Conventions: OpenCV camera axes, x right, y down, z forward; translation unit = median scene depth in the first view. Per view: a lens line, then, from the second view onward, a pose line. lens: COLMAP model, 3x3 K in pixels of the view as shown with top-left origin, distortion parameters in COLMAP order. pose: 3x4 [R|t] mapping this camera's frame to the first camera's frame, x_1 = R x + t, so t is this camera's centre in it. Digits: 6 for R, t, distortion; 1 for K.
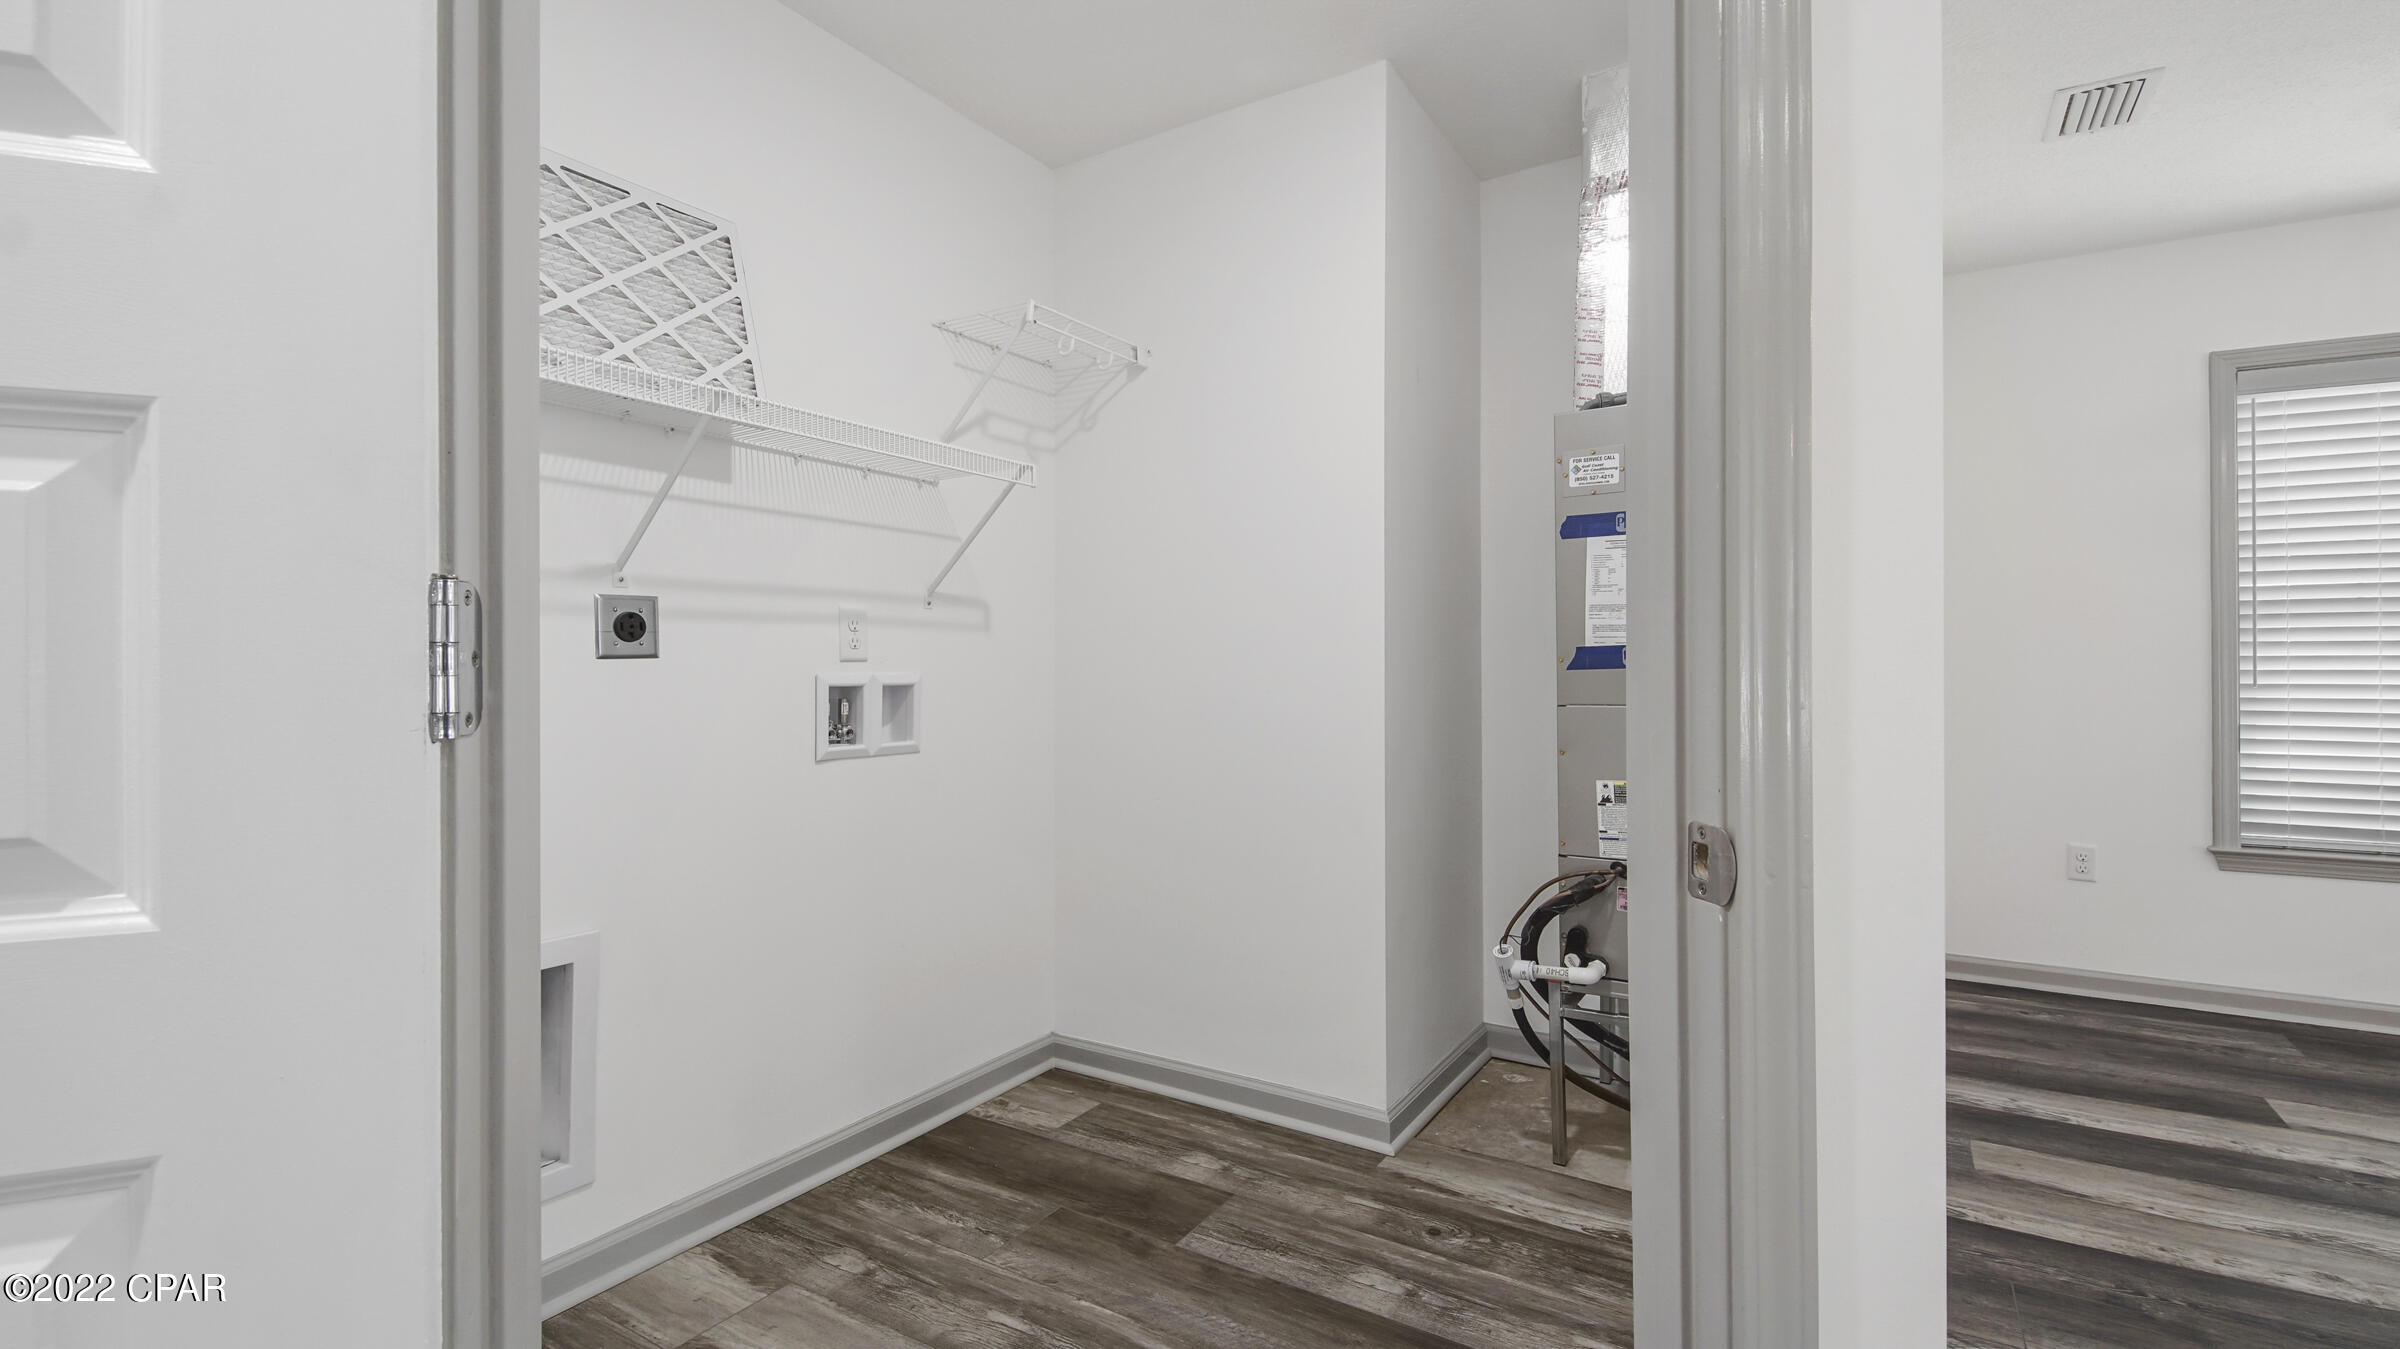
lens RADIAL K [[1090.9, 0, 1199.2], [0, 1090.9, 660.7], [0, 0, 1]] dist [0.016129, -0.009522]
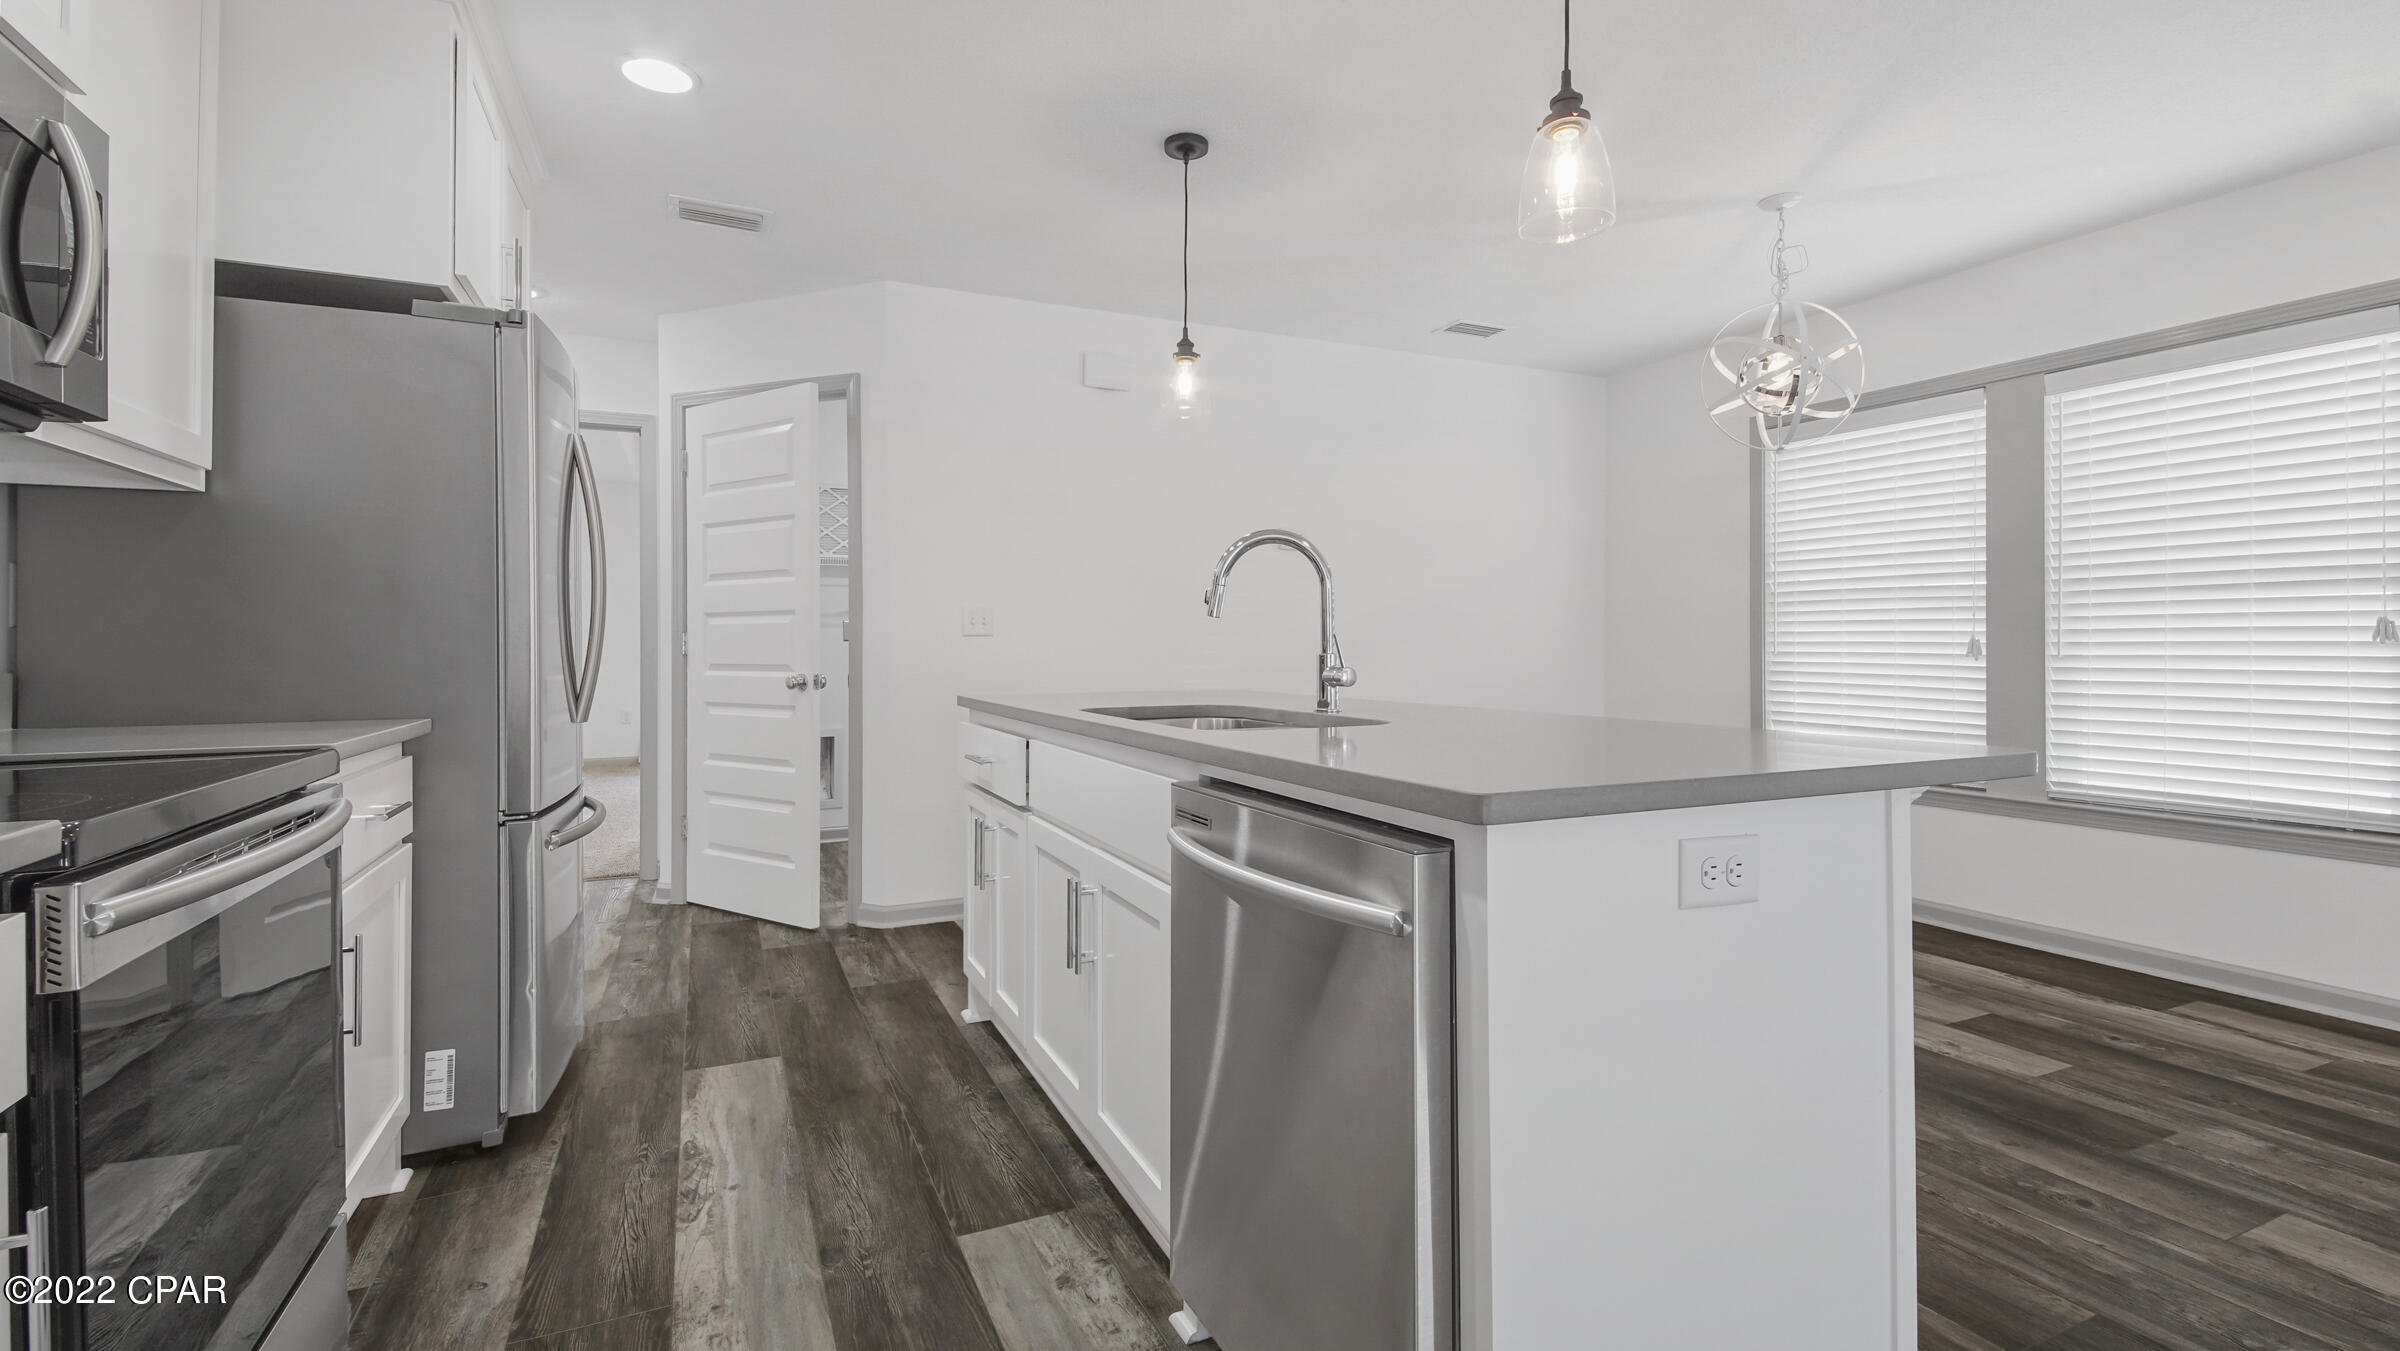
lens RADIAL K [[1039.4, 0, 1187.3], [0, 1039.4, 639.0], [0, 0, 1]] dist [0.010682, -0.000034]
pose [[0.841372, -0.001553, -0.540454, 1.023958], [0.000034, 0.999996, -0.002821, 0.009665], [0.540456, 0.002355, 0.841369, -0.508953]]
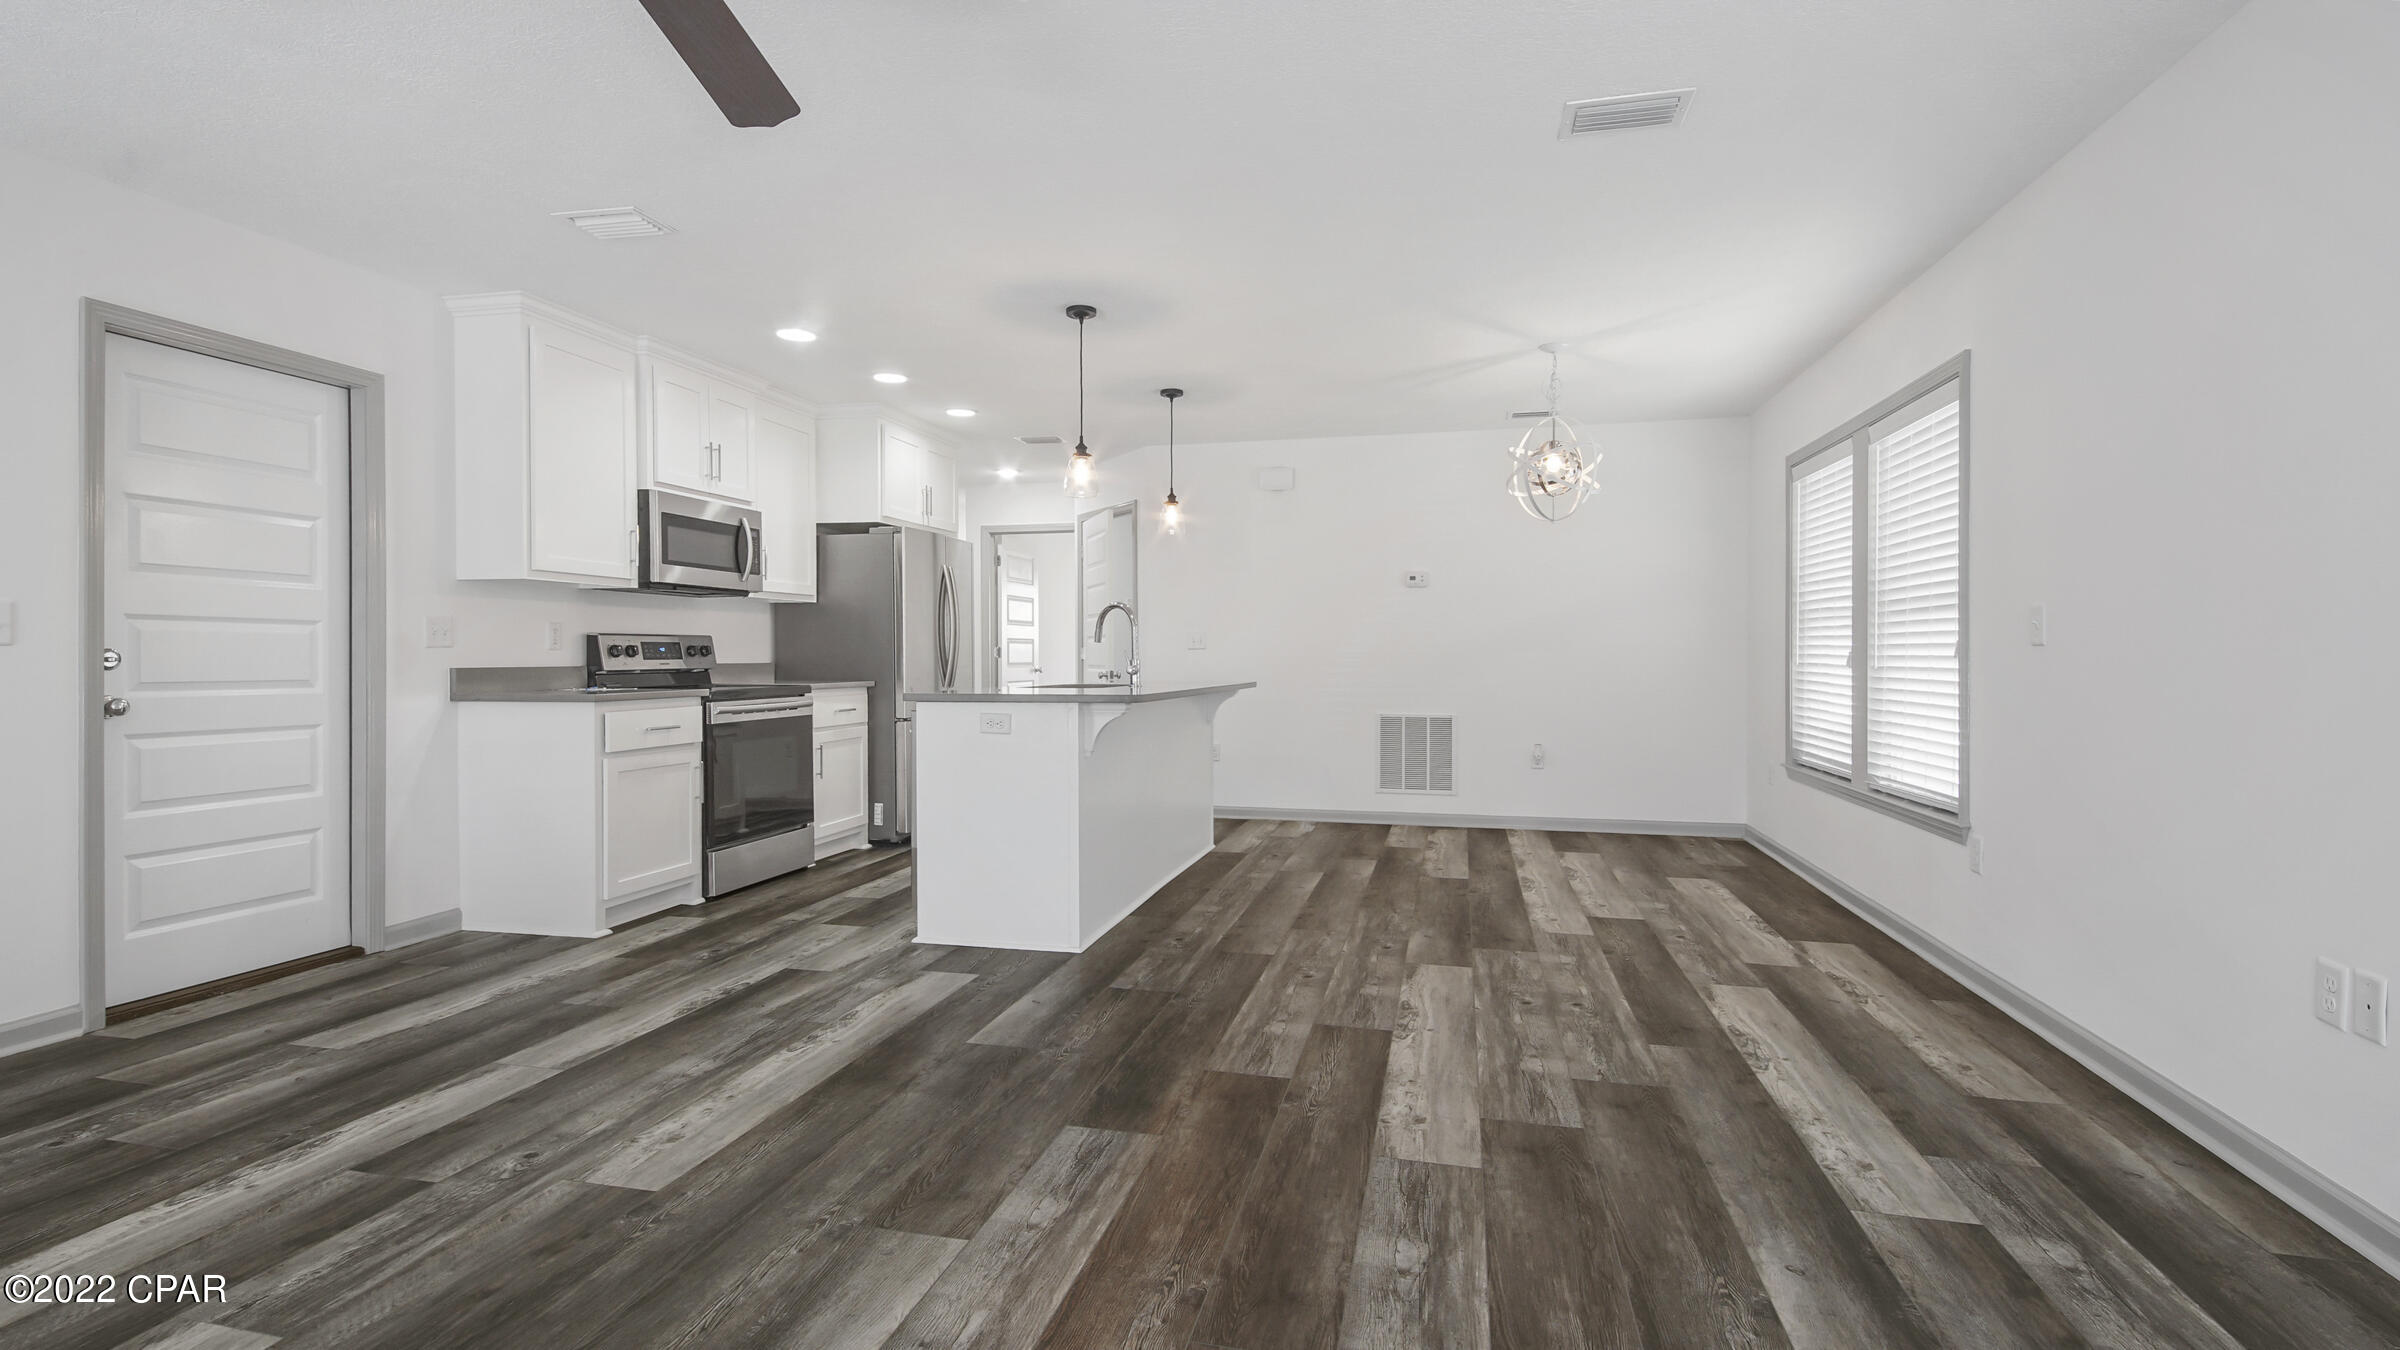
lens RADIAL K [[1090.9, 0, 1208.3], [0, 1090.9, 661.1], [0, 0, 1]] dist [0.016129, -0.009522]
pose [[0.348447, 0.009223, -0.937283, 2.095585], [-0.001446, 0.999956, 0.009302, 0.005830], [0.937327, -0.001886, 0.348445, -0.349598]]
